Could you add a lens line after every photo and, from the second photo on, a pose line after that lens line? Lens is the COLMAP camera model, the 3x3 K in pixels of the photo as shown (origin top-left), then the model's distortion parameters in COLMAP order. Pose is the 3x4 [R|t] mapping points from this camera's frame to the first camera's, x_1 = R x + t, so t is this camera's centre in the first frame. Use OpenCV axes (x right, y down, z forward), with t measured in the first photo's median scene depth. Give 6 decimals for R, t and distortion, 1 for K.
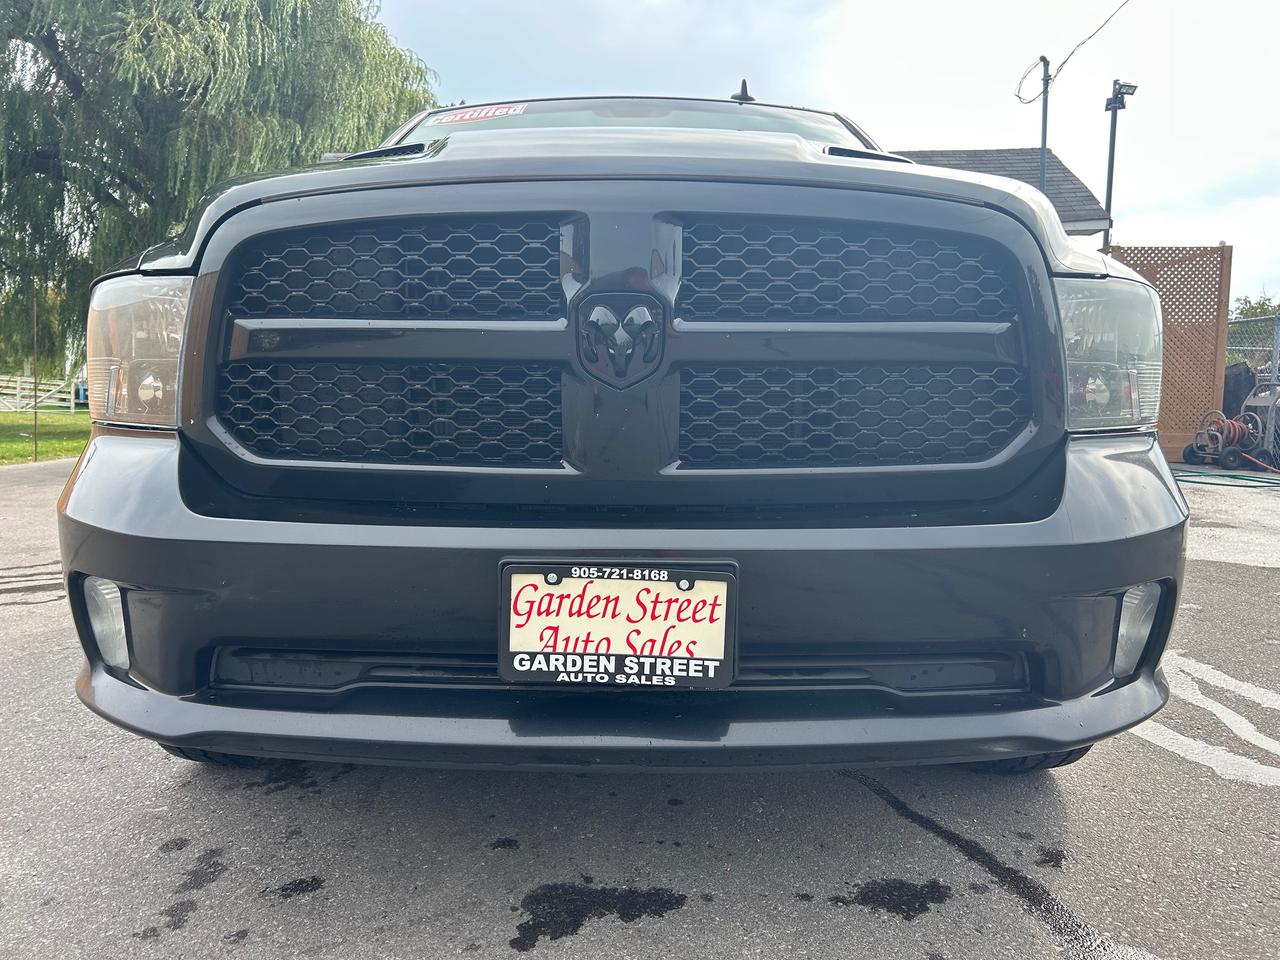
lens RADIAL K [[972.3, 0, 635.1], [0, 972.3, 486.0], [0, 0, 1]] dist [0.035384, -0.011676]
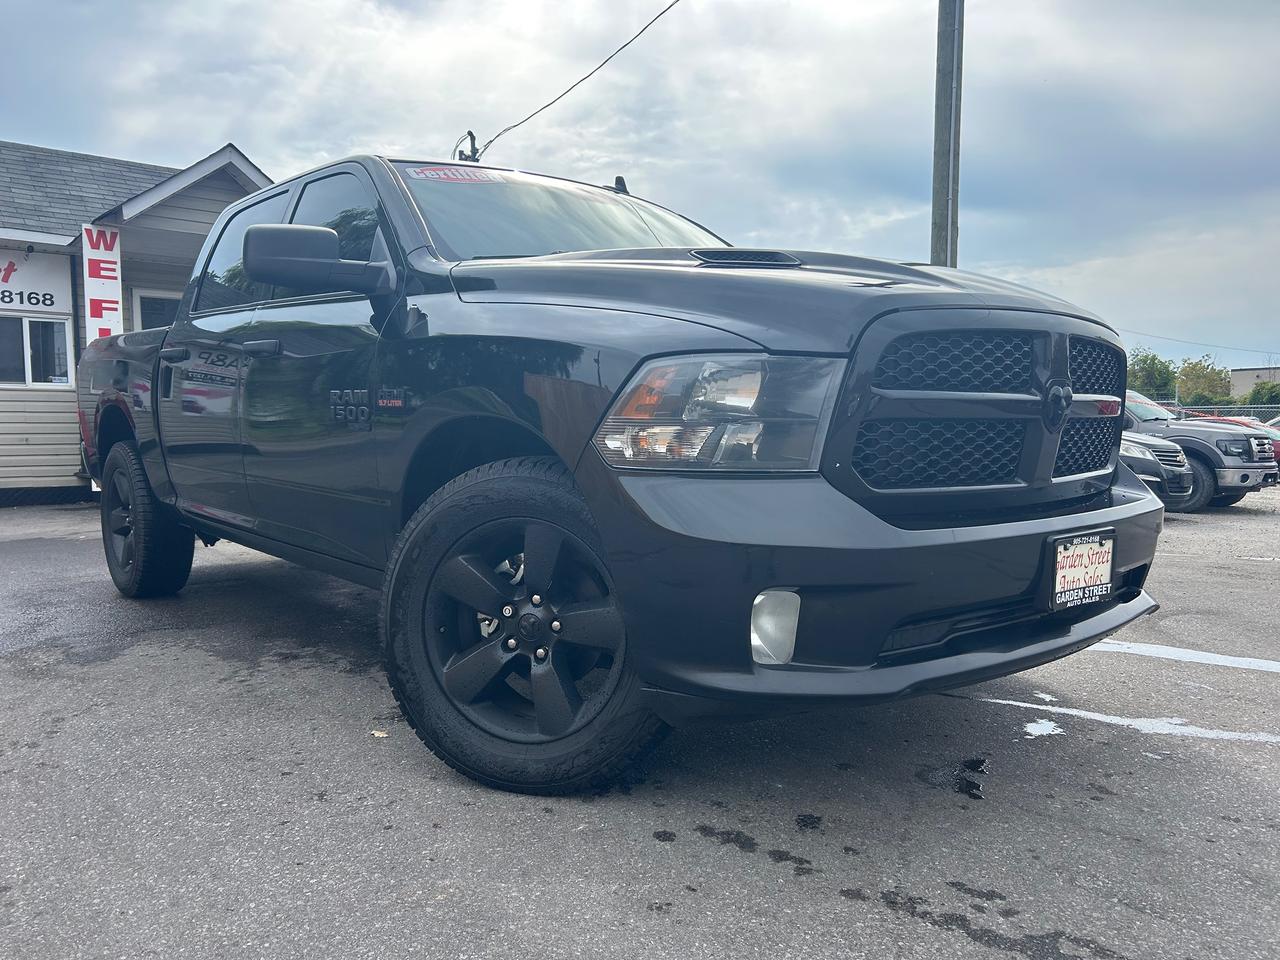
lens RADIAL K [[972.3, 0, 648.8], [0, 972.3, 477.3], [0, 0, 1]] dist [0.035384, -0.011676]
pose [[0.747922, -0.049723, 0.661921, -1.698247], [0.073089, 0.997296, -0.007669, -0.063583], [-0.659750, 0.054115, 0.749534, 0.188424]]
